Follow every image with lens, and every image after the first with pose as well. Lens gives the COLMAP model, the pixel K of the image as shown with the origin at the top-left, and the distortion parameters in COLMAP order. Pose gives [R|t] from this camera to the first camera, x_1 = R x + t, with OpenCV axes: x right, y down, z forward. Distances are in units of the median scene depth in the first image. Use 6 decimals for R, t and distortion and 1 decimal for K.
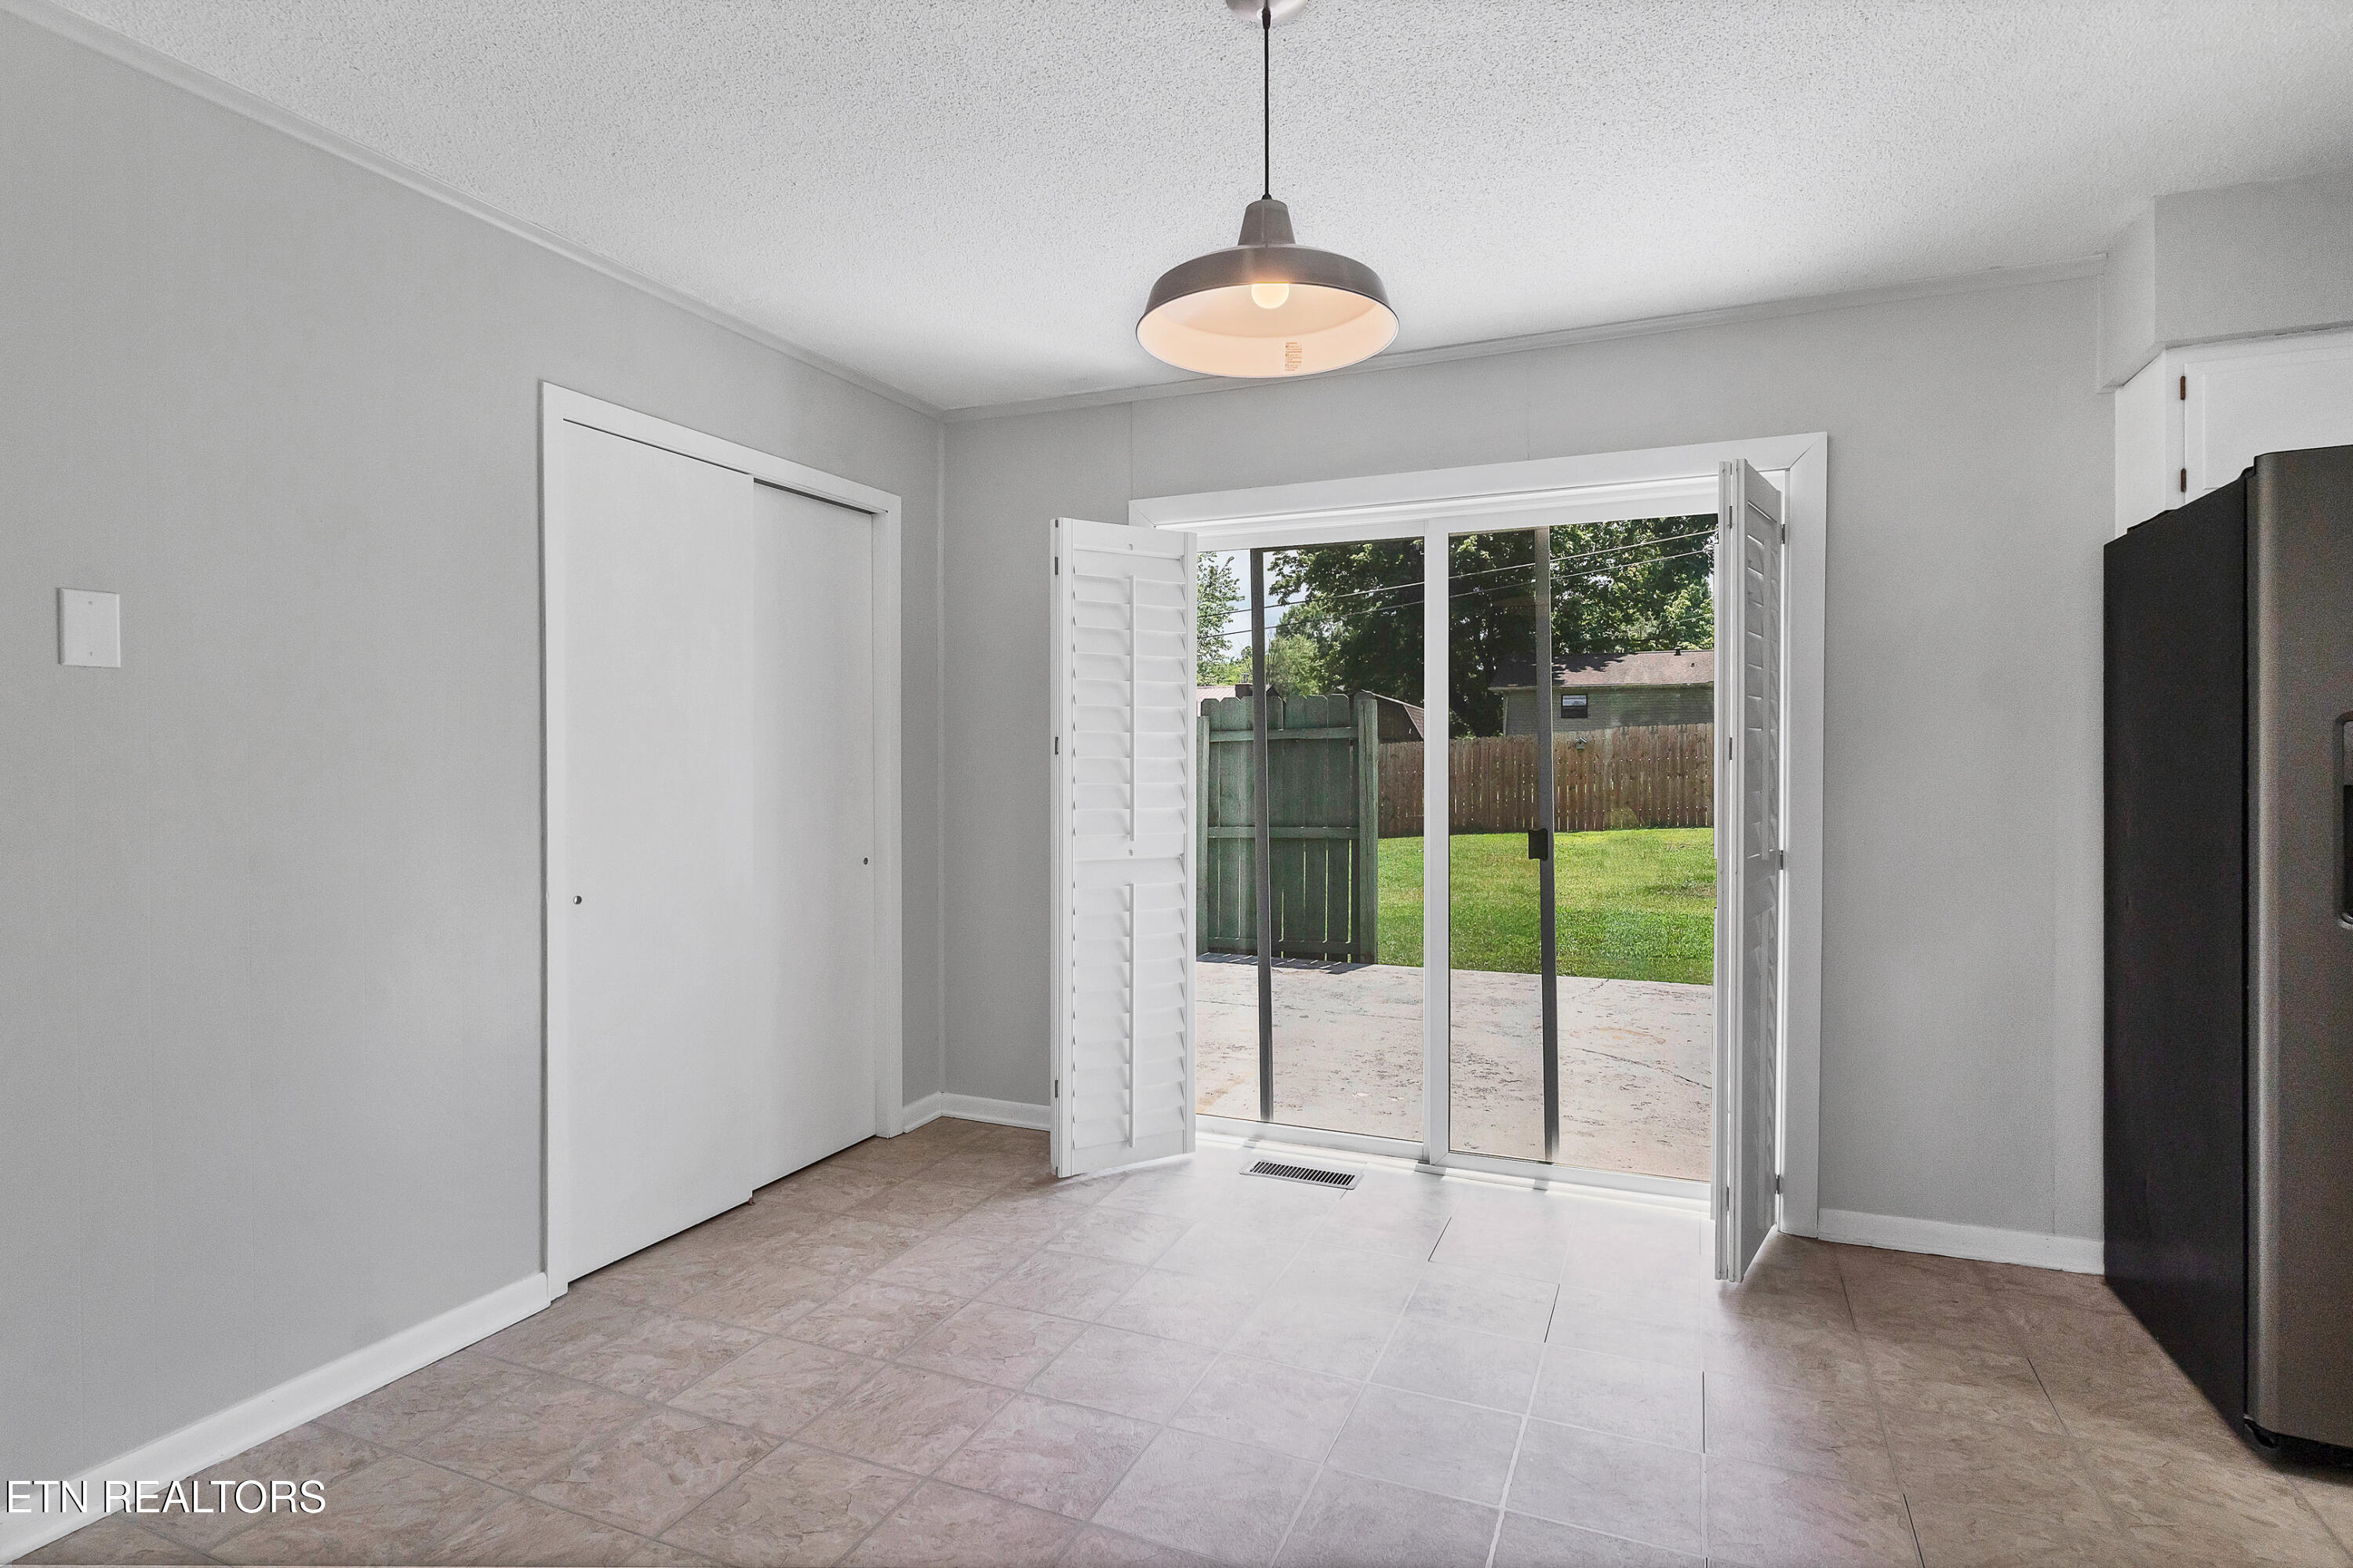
lens RADIAL K [[1184.9, 0, 1176.5], [0, 1184.9, 784.0], [0, 0, 1]] dist [0.002713, -0.000092]
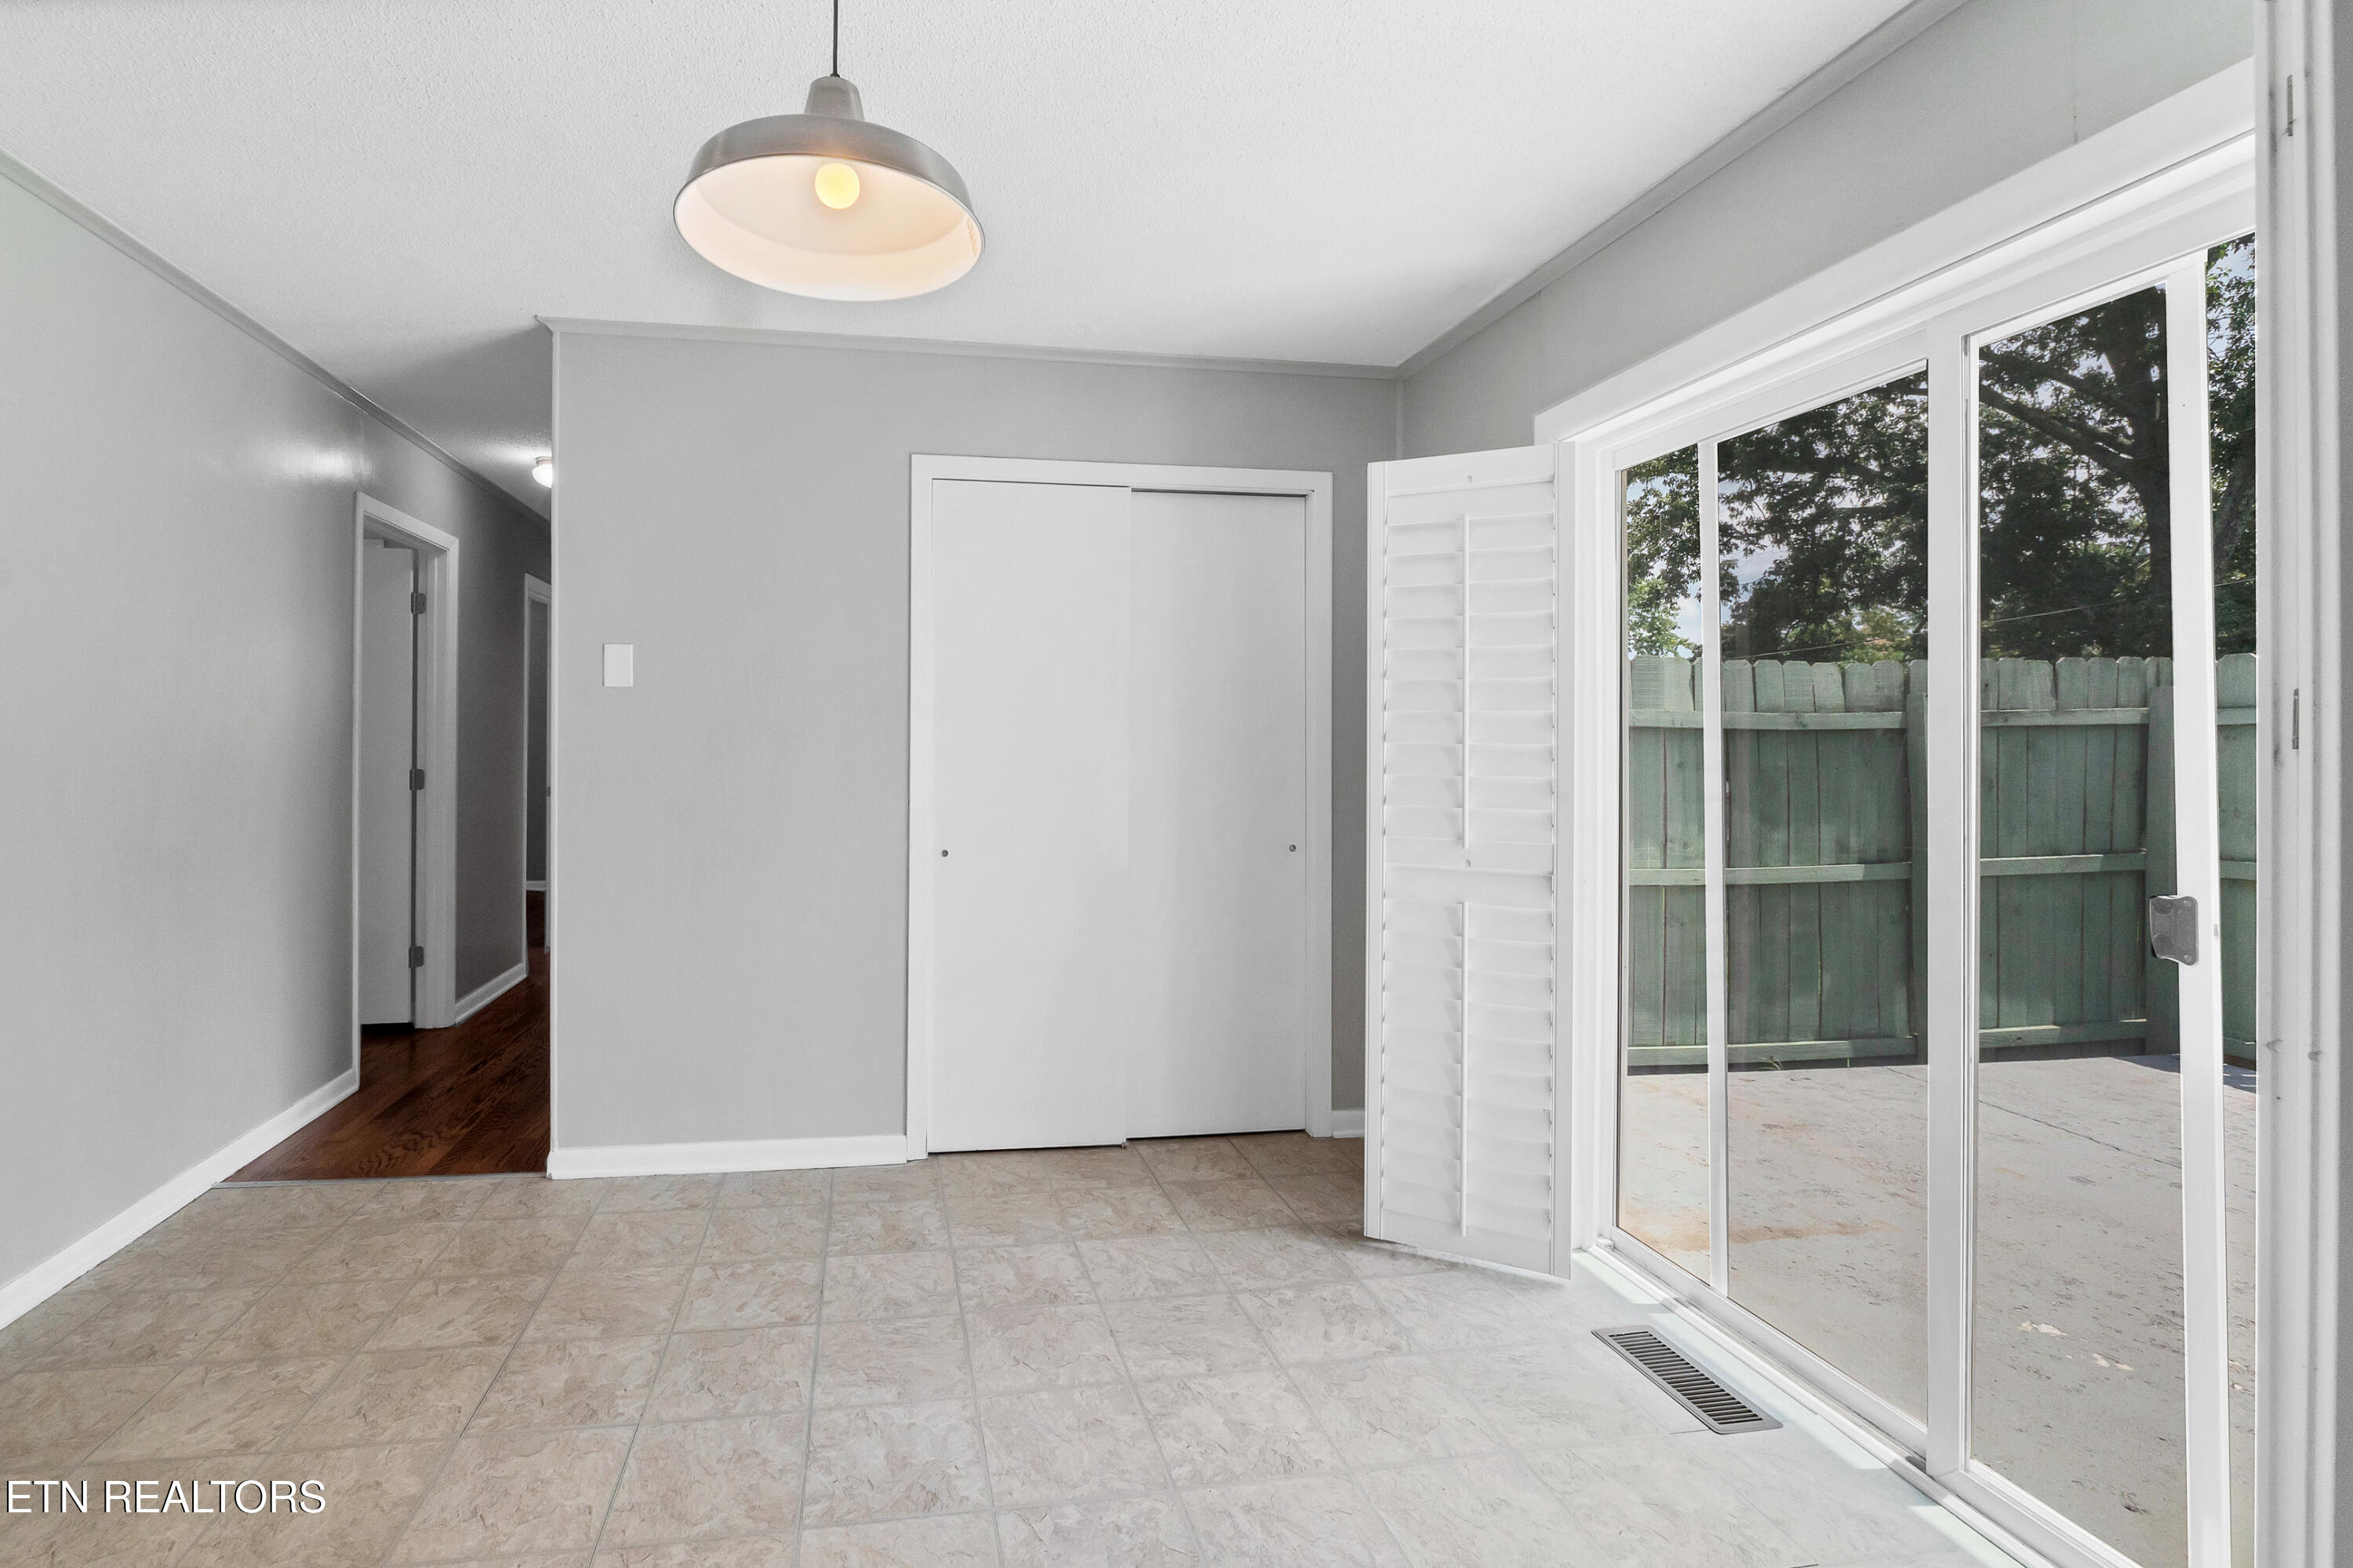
lens RADIAL K [[1080.8, 0, 1055.2], [0, 1080.8, 744.2], [0, 0, 1]] dist [0.000387, -0.000369]
pose [[0.532890, -0.000027, -0.846184, 0.526063], [-0.023143, 0.999625, -0.014607, -0.003724], [0.845868, 0.027367, 0.532690, 0.468358]]
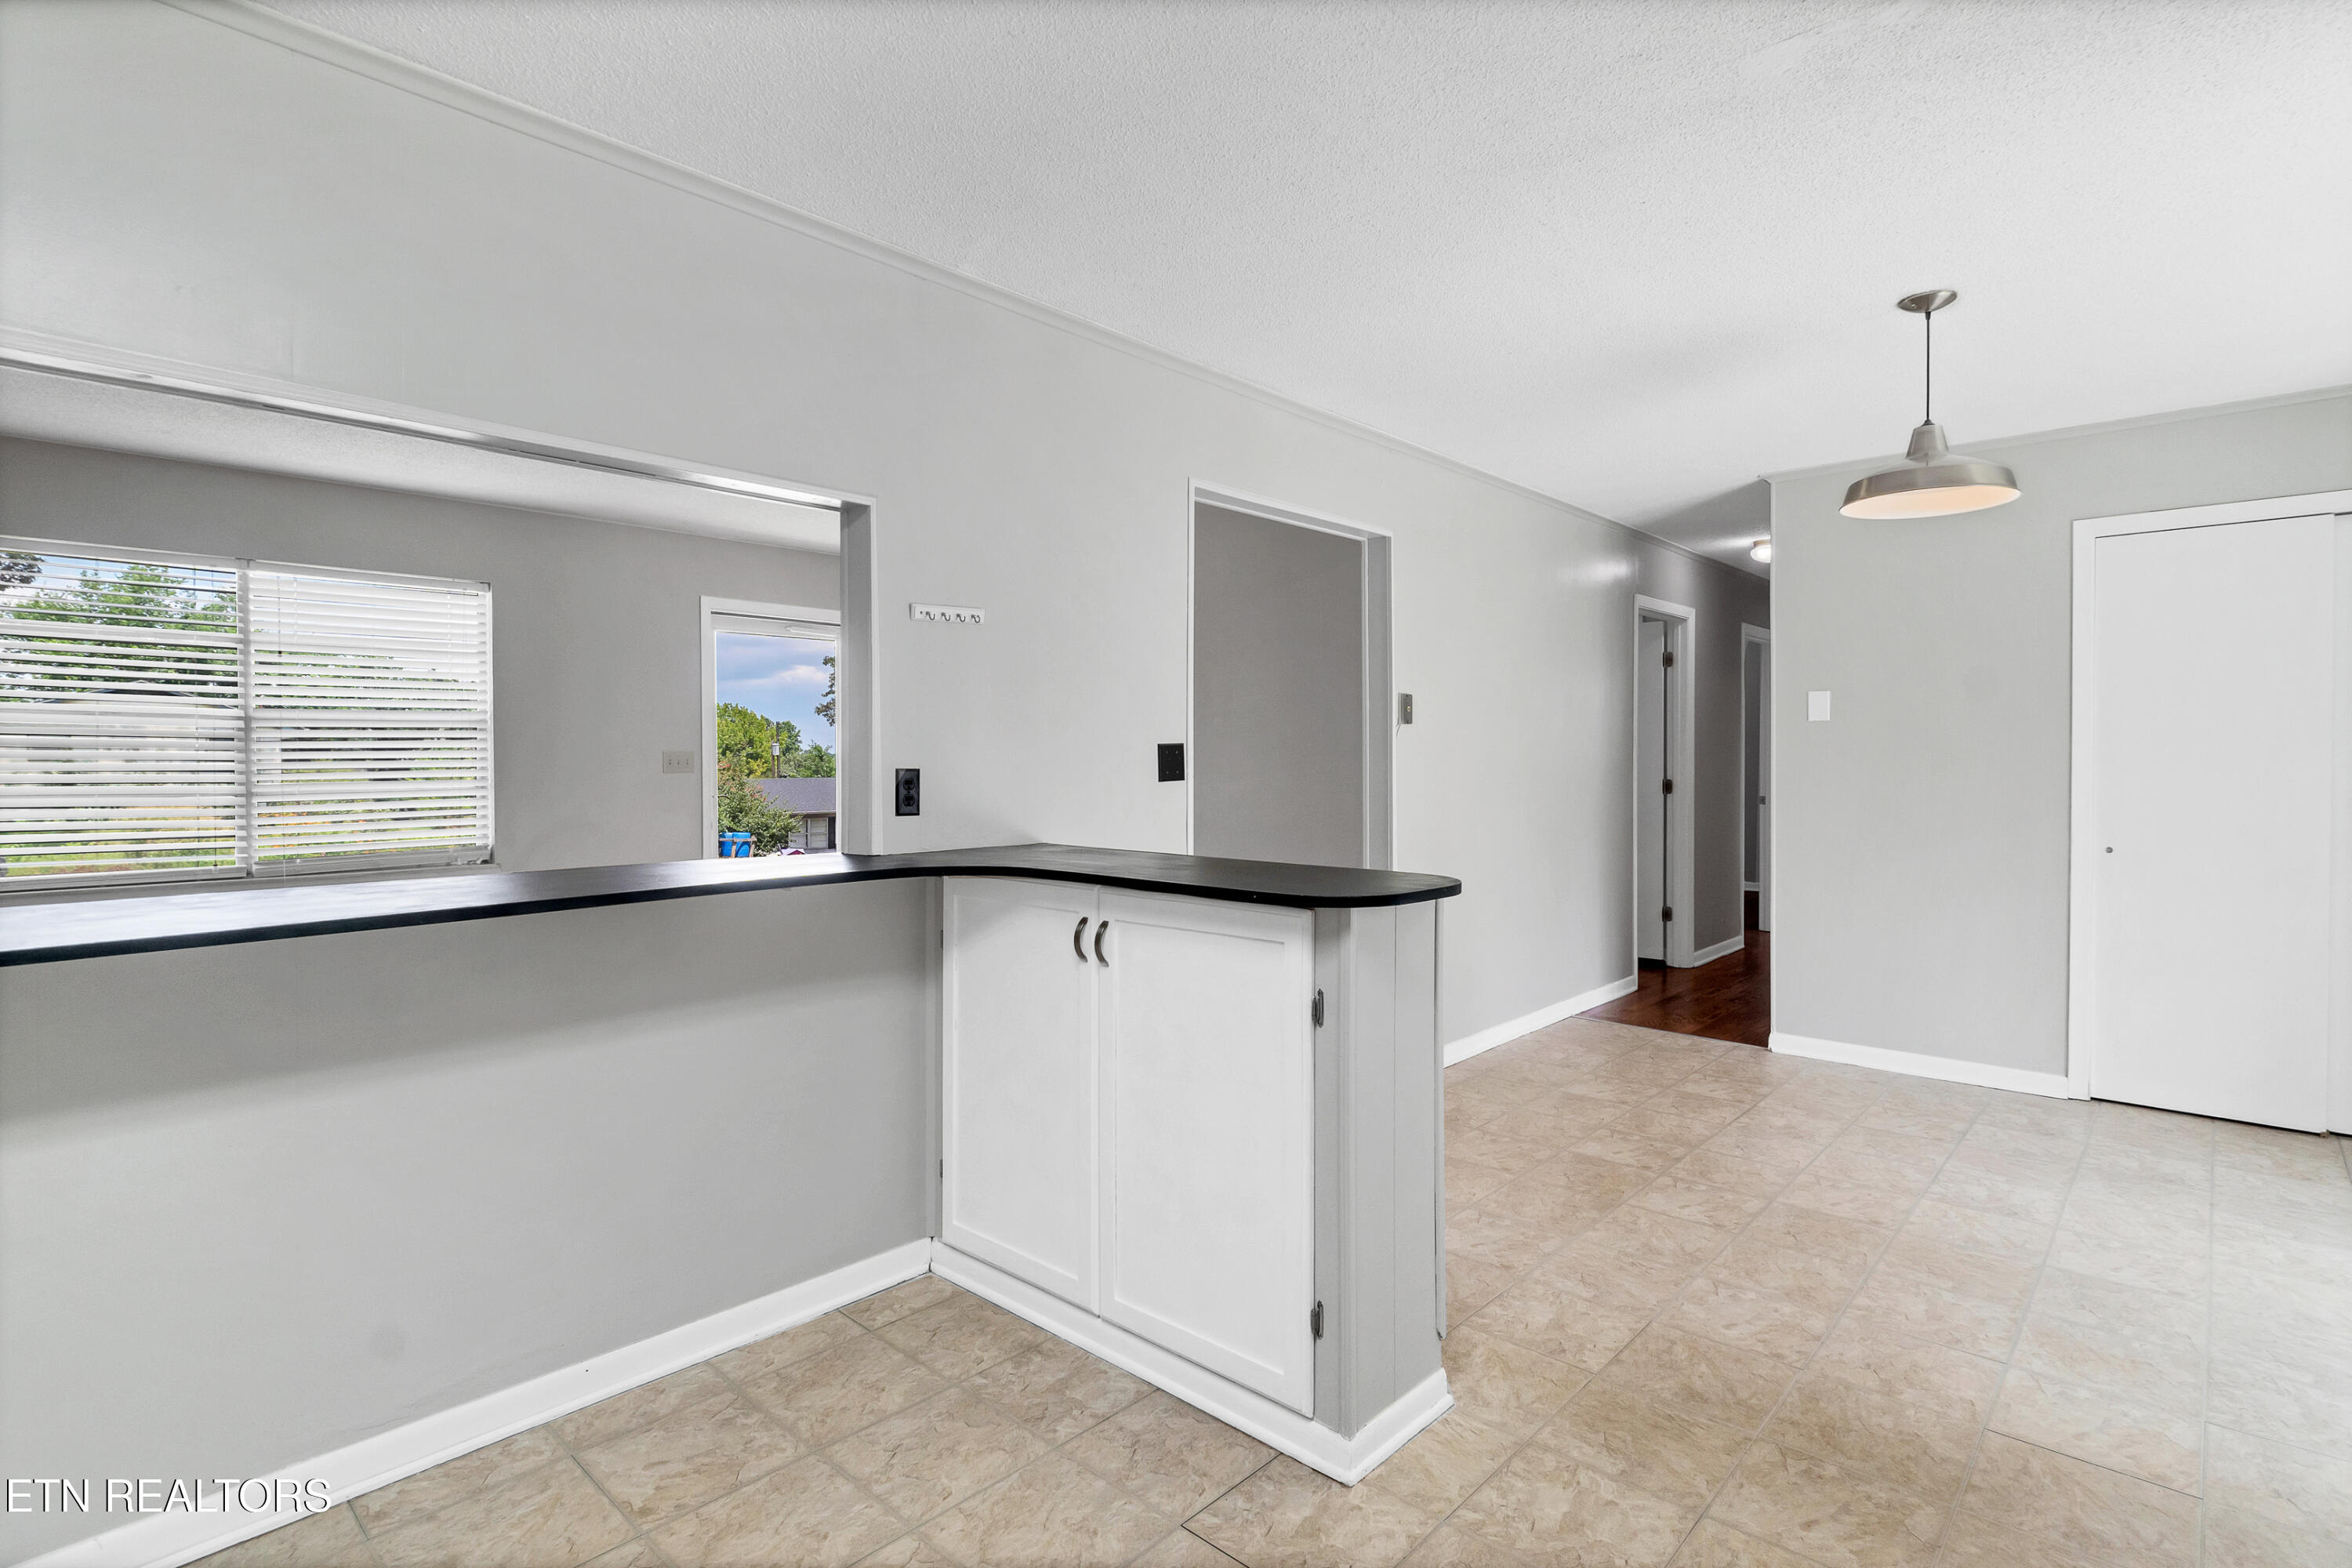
lens RADIAL K [[1156.6, 0, 1161.2], [0, 1156.6, 775.7], [0, 0, 1]] dist [0.003429, -0.006271]
pose [[-0.341220, 0.010816, -0.939921, 1.269178], [-0.019357, 0.999641, 0.018530, -0.000280], [0.939784, 0.024517, -0.340888, 0.352753]]
